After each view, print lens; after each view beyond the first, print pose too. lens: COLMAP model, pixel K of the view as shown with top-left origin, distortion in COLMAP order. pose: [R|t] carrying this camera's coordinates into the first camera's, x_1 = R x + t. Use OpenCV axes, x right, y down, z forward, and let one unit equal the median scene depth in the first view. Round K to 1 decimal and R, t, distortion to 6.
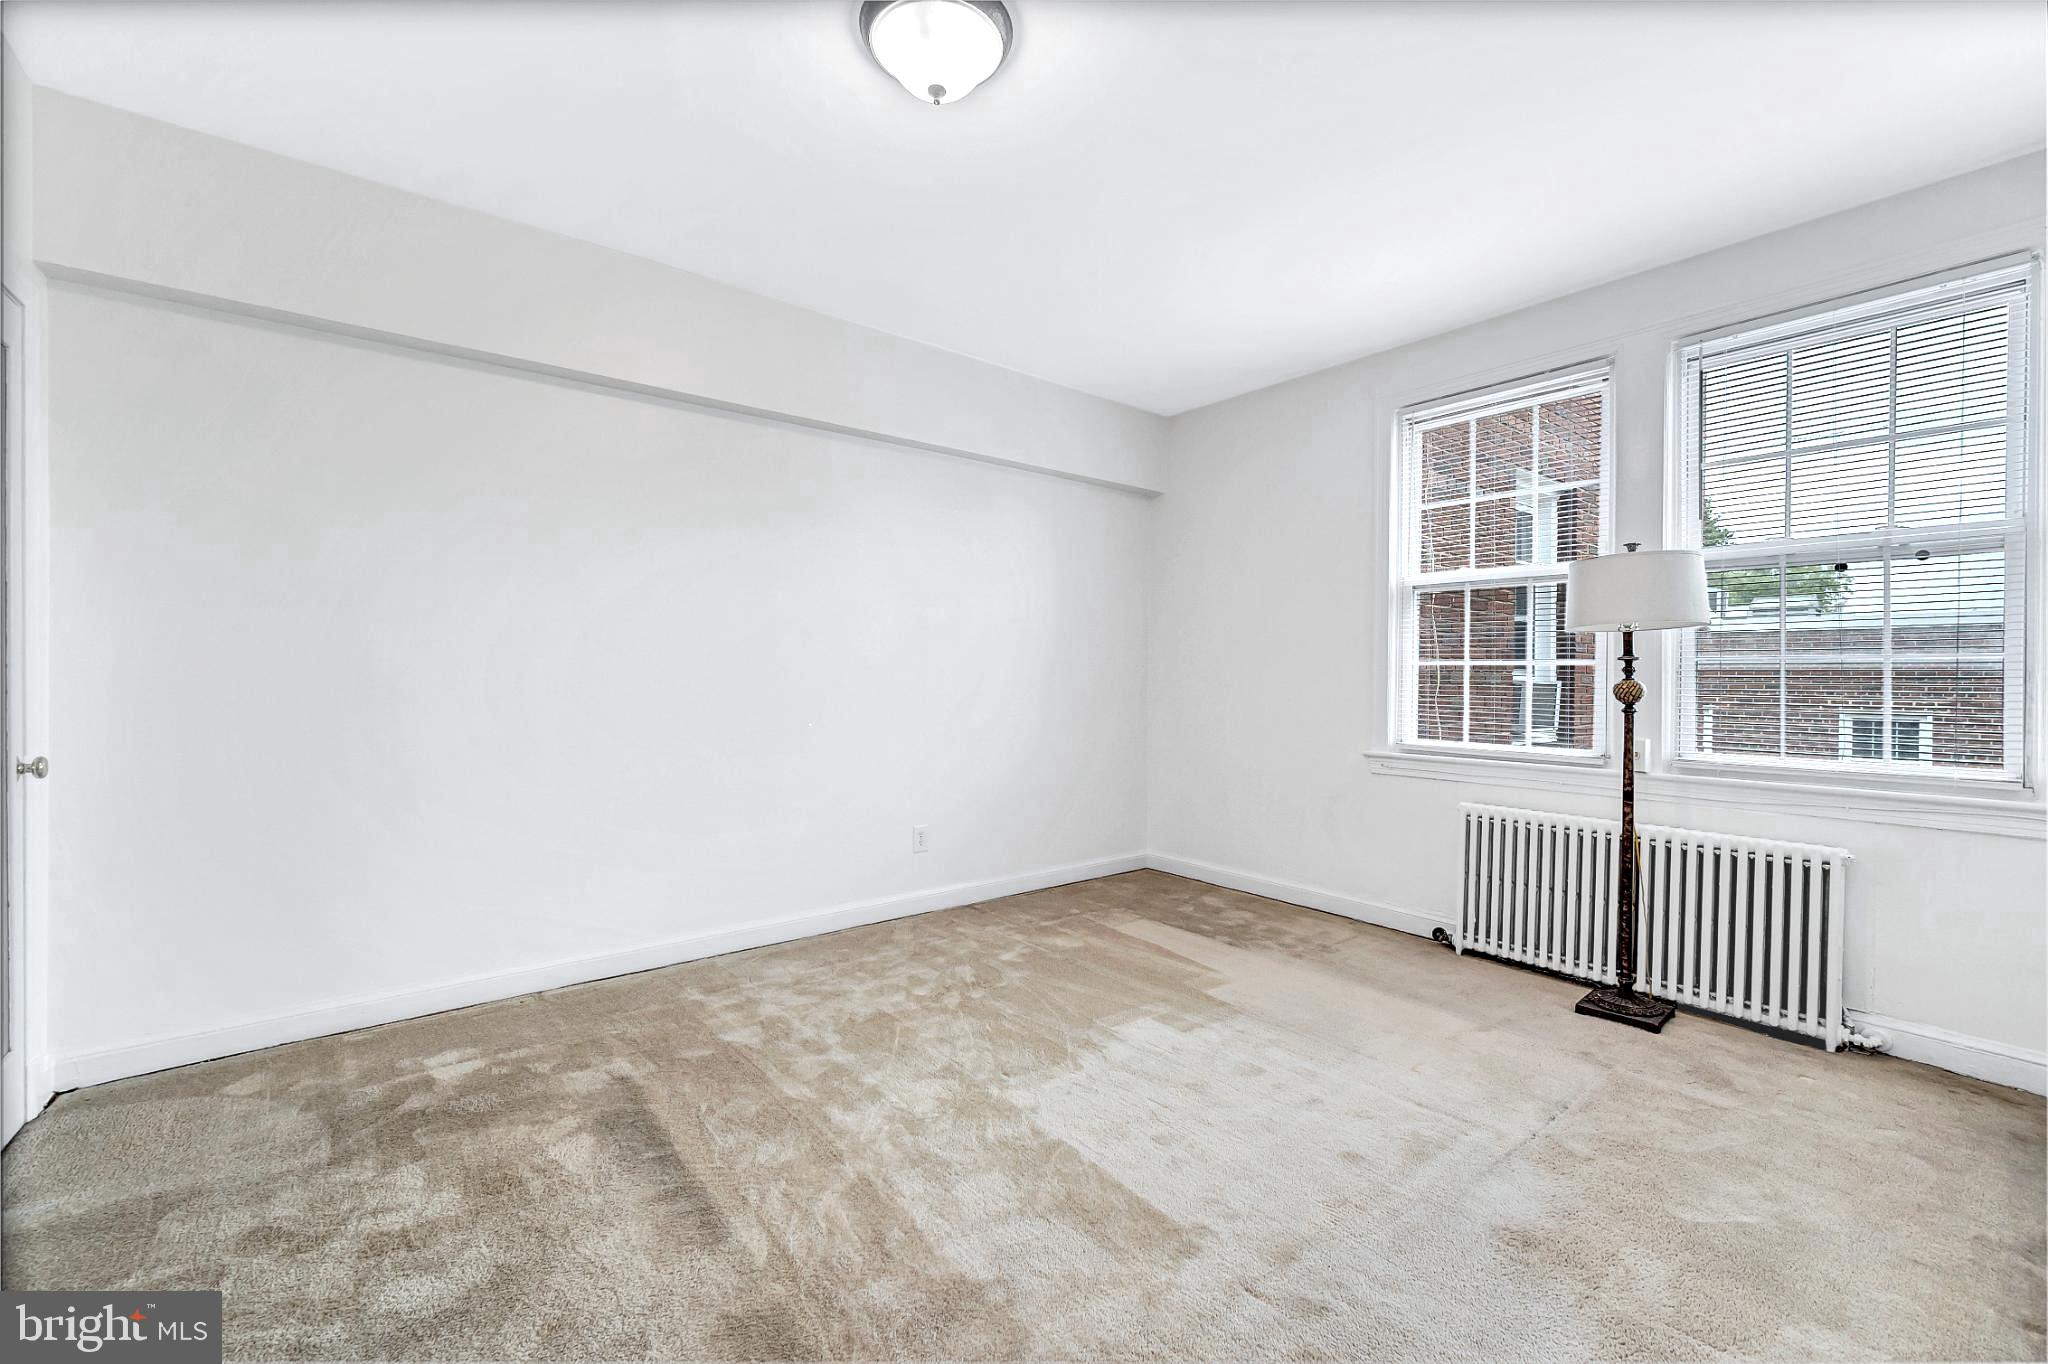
lens RADIAL K [[856.8, 0, 1021.0], [0, 856.8, 683.7], [0, 0, 1]] dist [0.000304, 0.000123]
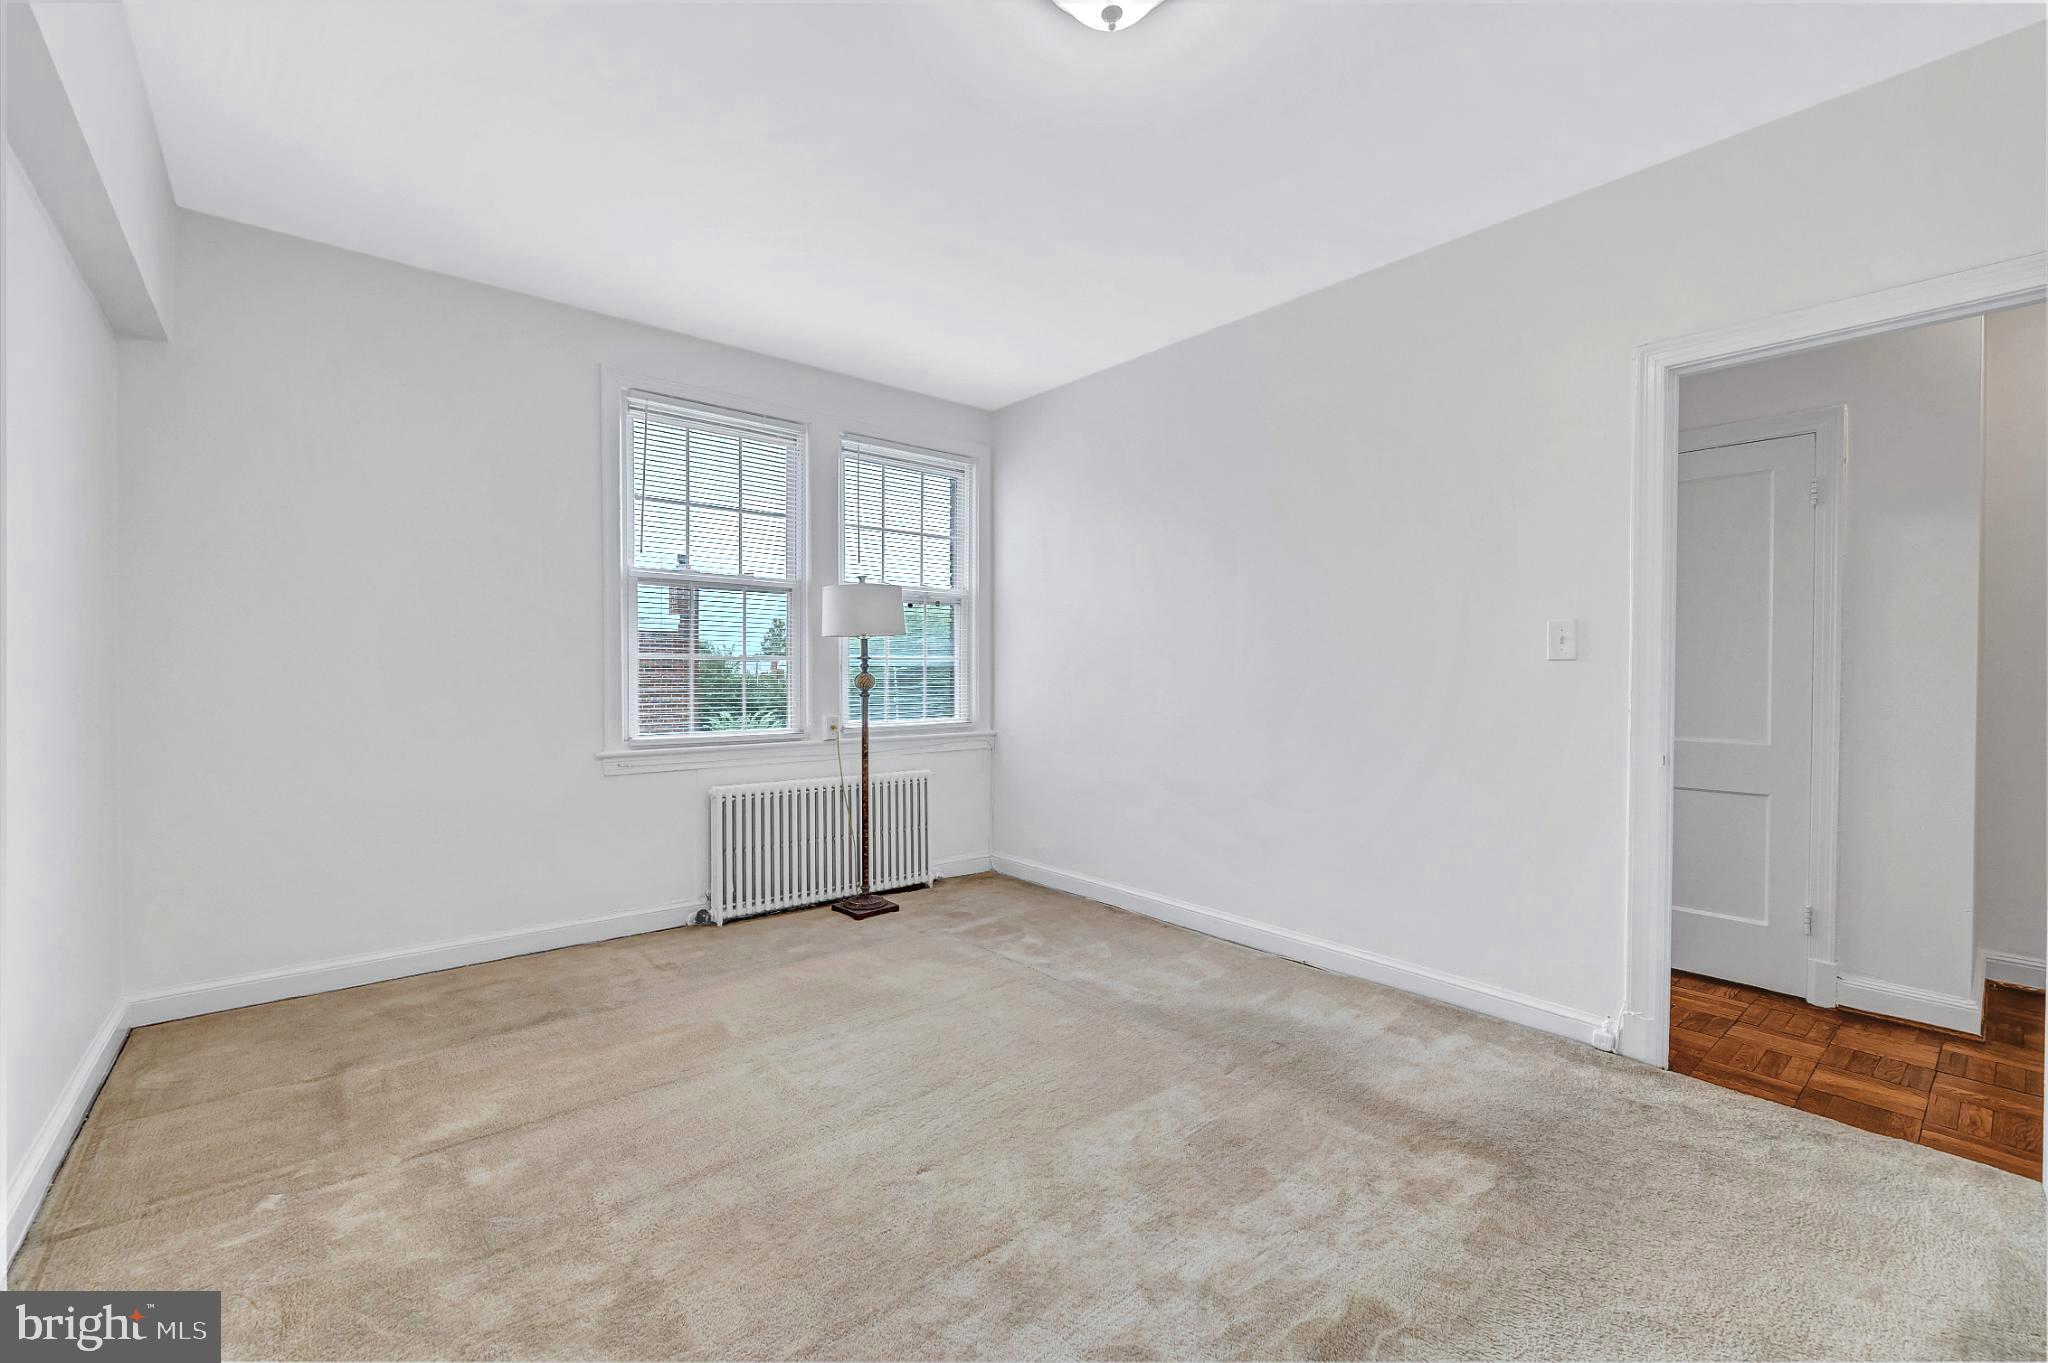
lens RADIAL K [[856.8, 0, 1005.4], [0, 856.8, 678.8], [0, 0, 1]] dist [0.000304, 0.000123]
pose [[-0.039430, -0.013396, 0.999133, -0.698438], [0.005370, 0.999893, 0.013618, -0.012272], [-0.999208, 0.005903, -0.039354, 0.819781]]
